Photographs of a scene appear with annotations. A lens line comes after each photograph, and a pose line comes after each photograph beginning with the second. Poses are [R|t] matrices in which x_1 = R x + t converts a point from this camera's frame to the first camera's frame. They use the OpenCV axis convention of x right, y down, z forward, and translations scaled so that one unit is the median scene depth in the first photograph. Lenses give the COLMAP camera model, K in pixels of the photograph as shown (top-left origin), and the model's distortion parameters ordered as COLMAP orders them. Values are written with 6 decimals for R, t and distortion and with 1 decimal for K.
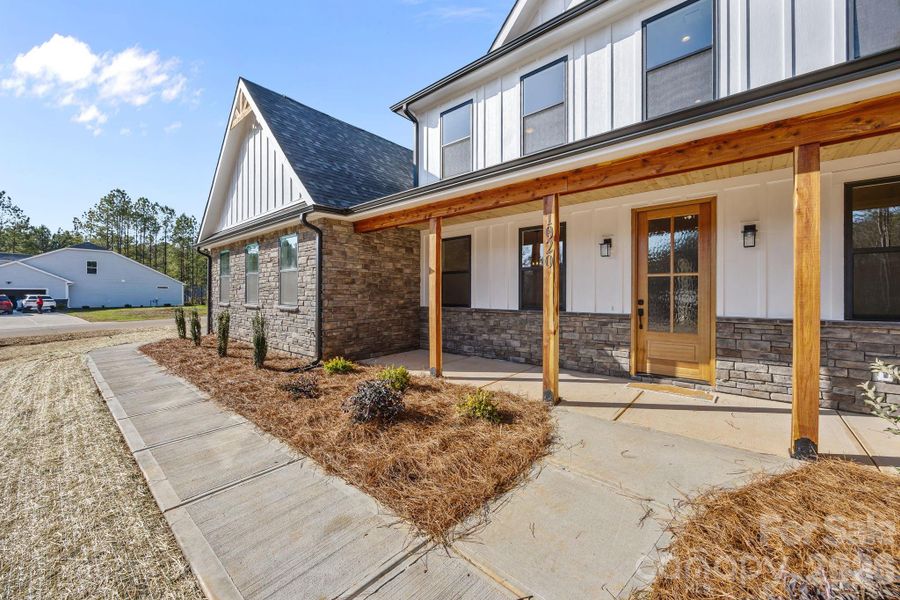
lens RADIAL K [[339.4, 0, 451.9], [0, 339.4, 293.3], [0, 0, 1]] dist [0.000750, -0.000052]
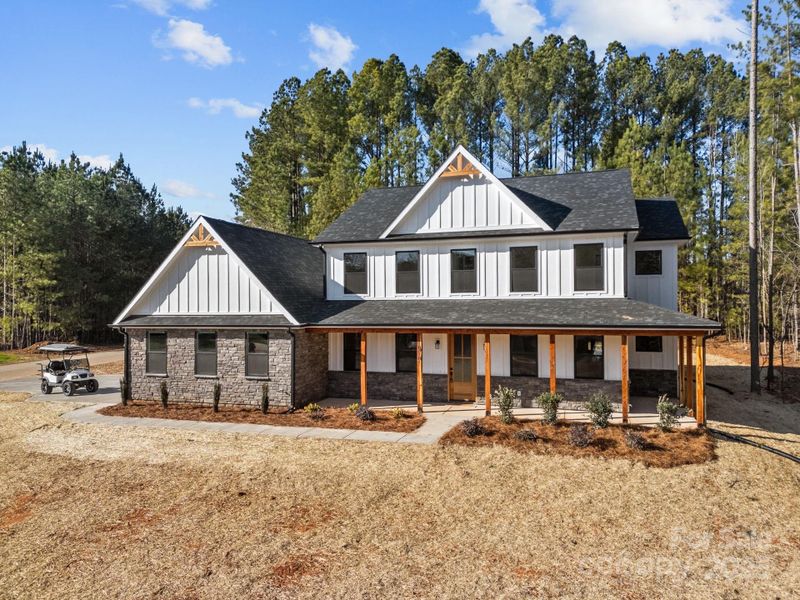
lens RADIAL K [[565.3, 0, 400.0], [0, 565.3, 300.0], [0, 0, 1]] dist [0.063730, 0.000158]
pose [[0.924912, -0.006920, 0.380118, -1.348782], [0.008579, 0.999960, -0.002670, -0.476760], [-0.380084, 0.005731, 0.924934, -2.672340]]
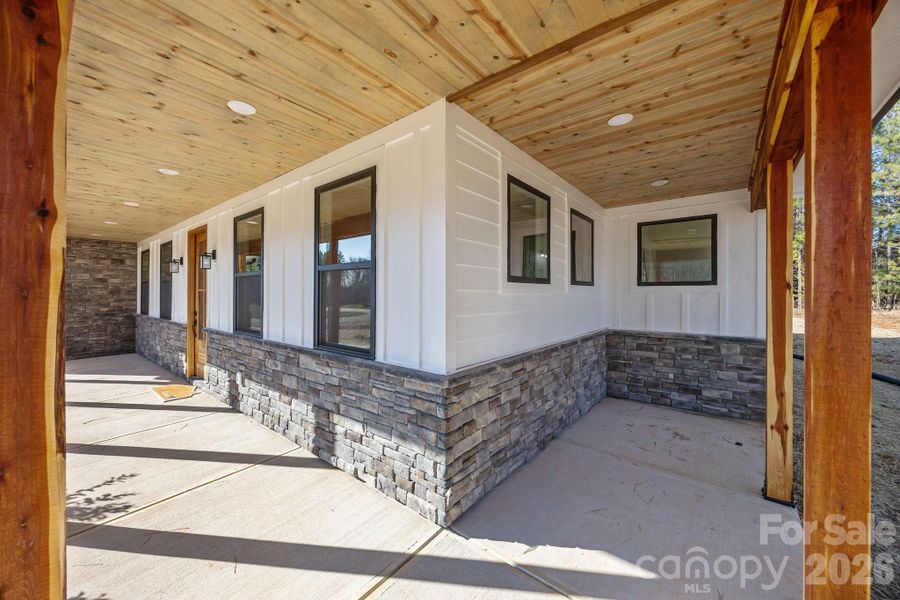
lens RADIAL K [[339.4, 0, 451.9], [0, 339.4, 293.3], [0, 0, 1]] dist [0.000750, -0.000052]
pose [[0.999436, -0.004077, 0.033321, 1.489974], [0.003657, 0.999913, 0.012662, -0.057506], [-0.033370, -0.012533, 0.999364, -0.202425]]
